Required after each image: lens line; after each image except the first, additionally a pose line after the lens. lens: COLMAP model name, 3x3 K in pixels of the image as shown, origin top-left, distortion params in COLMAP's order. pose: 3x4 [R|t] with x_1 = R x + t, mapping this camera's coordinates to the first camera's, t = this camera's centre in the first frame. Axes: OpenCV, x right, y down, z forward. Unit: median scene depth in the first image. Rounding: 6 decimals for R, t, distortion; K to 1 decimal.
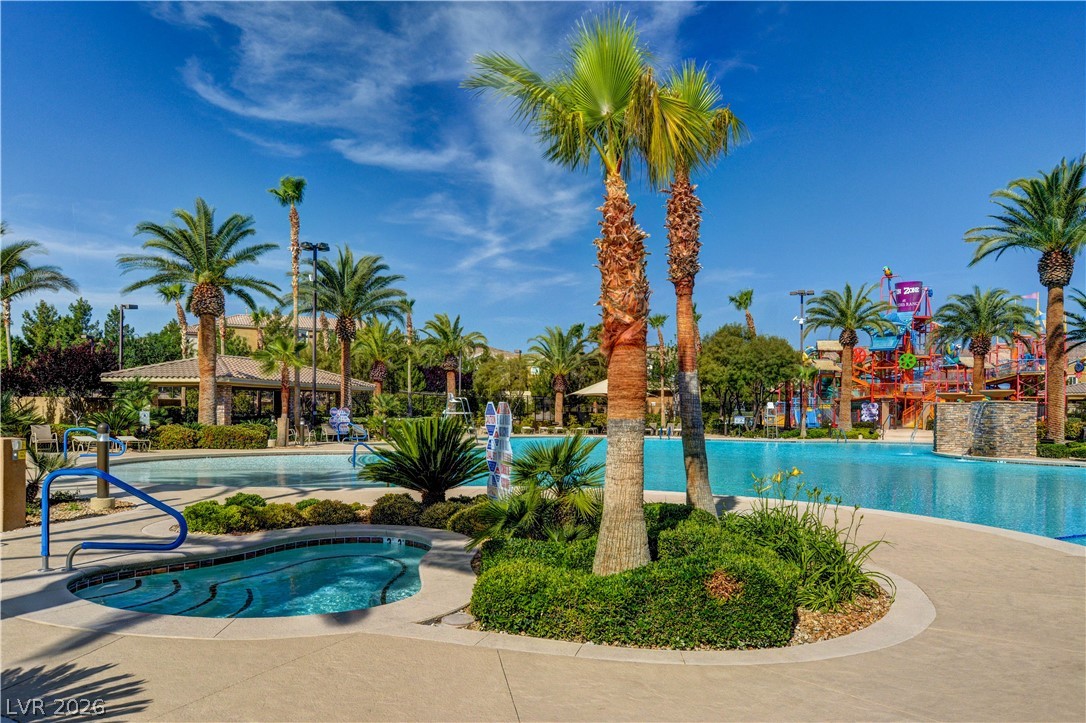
lens RADIAL K [[785.5, 0, 550.3], [0, 785.5, 422.1], [0, 0, 1]] dist [0.009572, 0.024500]
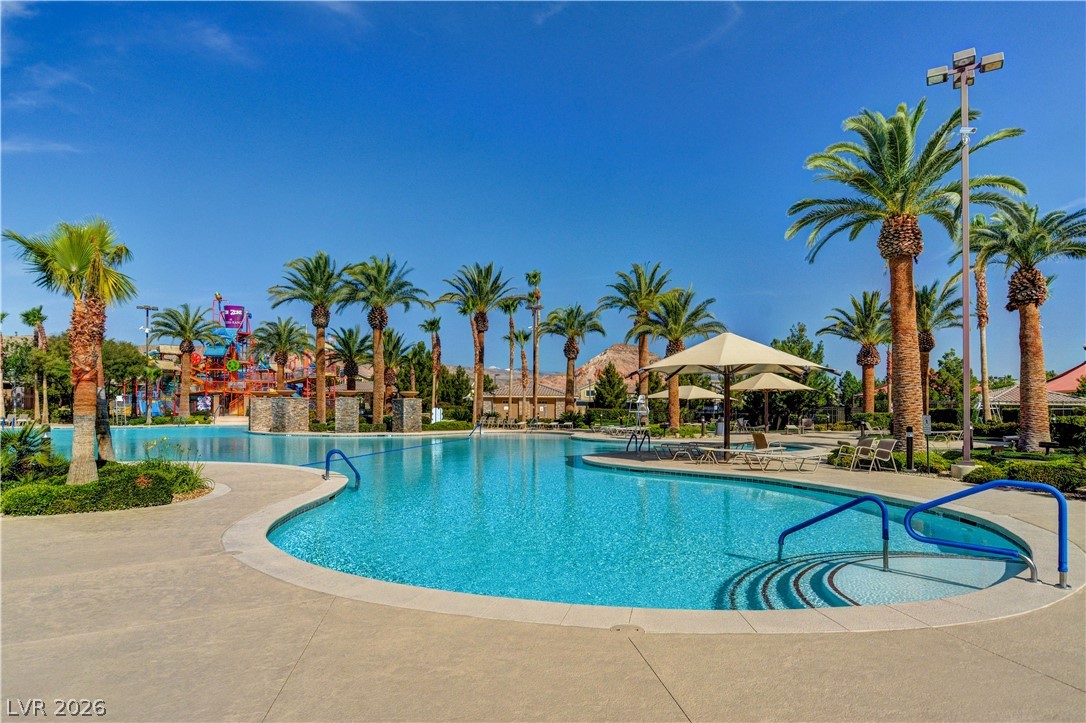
lens RADIAL K [[641.2, 0, 533.2], [0, 641.2, 394.7], [0, 0, 1]] dist [-0.002631, 0.003427]
pose [[0.652712, 0.007386, 0.757570, -0.050174], [0.010120, 0.999778, -0.018467, -0.001722], [-0.757538, 0.019720, 0.652493, -0.124015]]
